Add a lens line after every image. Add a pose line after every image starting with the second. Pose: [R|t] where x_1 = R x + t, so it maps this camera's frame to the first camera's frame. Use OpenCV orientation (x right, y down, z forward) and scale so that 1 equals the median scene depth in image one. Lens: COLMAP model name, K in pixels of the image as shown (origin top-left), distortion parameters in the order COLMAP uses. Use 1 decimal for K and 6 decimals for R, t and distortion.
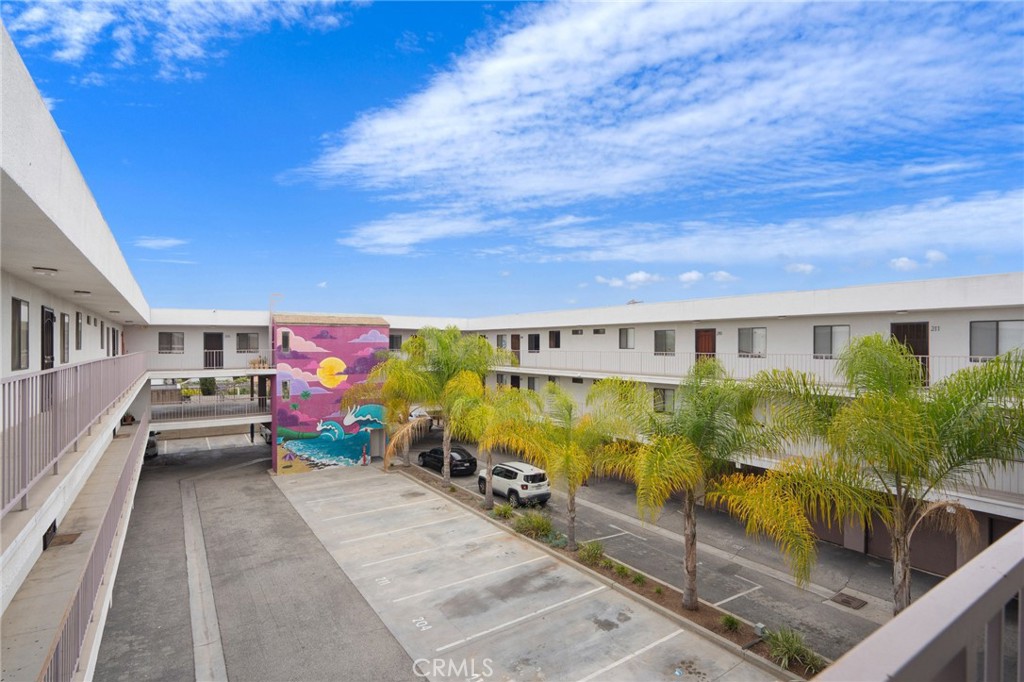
lens RADIAL K [[513.3, 0, 511.8], [0, 513.3, 346.3], [0, 0, 1]] dist [-0.027995, 0.002367]
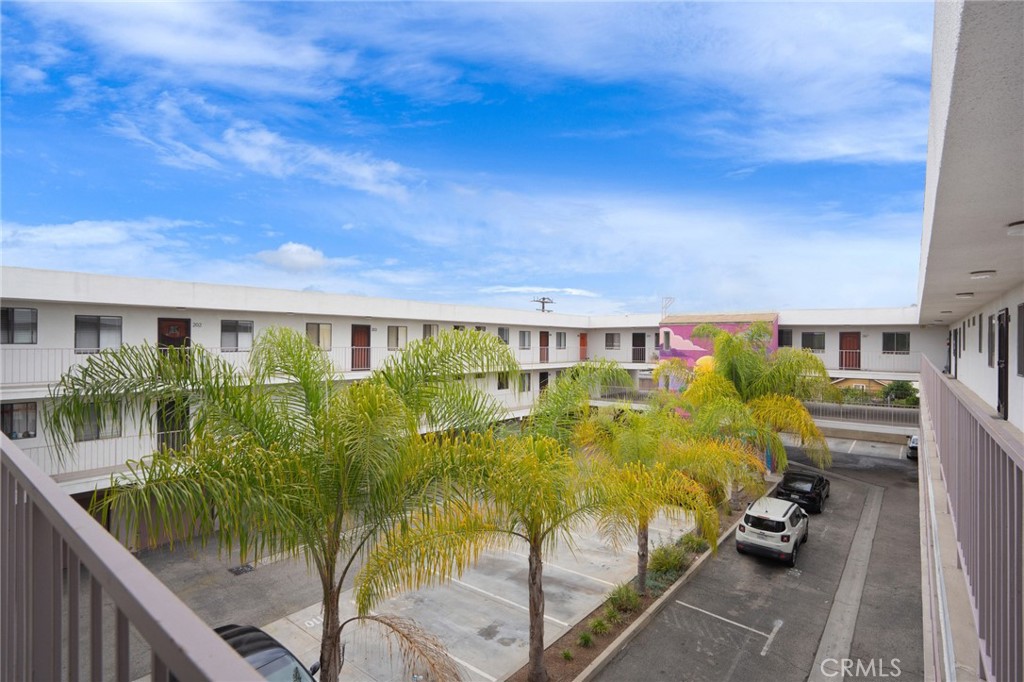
lens RADIAL K [[513.3, 0, 513.5], [0, 513.3, 336.5], [0, 0, 1]] dist [-0.027995, 0.002367]
pose [[0.288125, -0.006842, -0.957568, 0.718426], [-0.012222, 0.999867, -0.010821, -0.001423], [0.957515, 0.014821, 0.288003, 0.485991]]
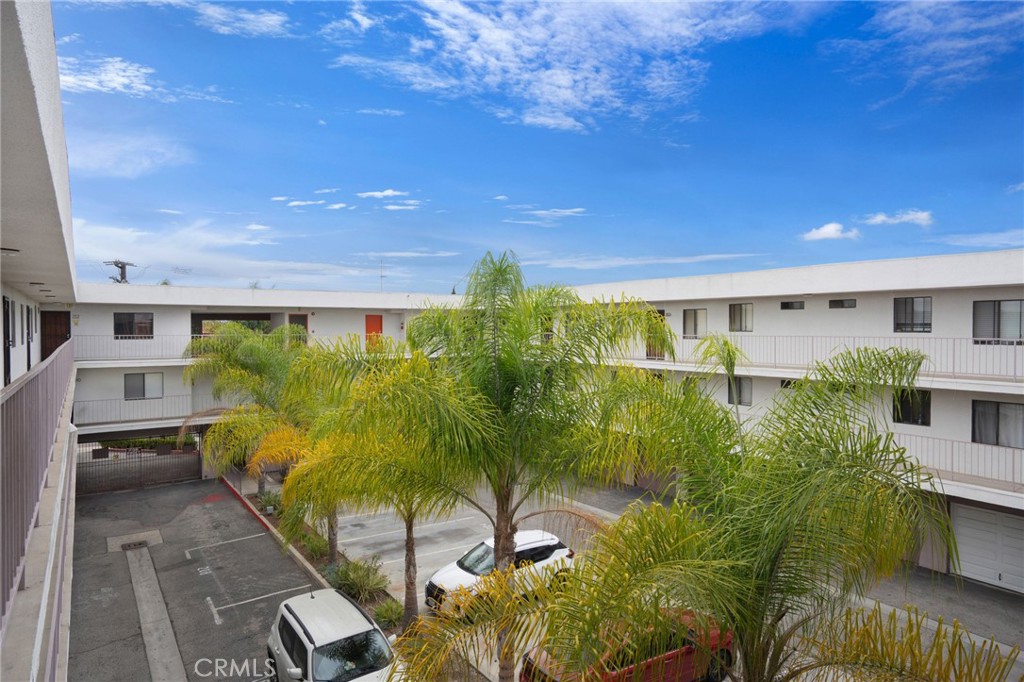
lens RADIAL K [[625.1, 0, 515.2], [0, 625.1, 333.8], [0, 0, 1]] dist [0.002289, 0.000539]
pose [[-0.999989, 0.004600, 0.000163, -0.165066], [0.004602, 0.999908, 0.012737, -0.006061], [-0.000104, 0.012738, -0.999919, 1.757379]]
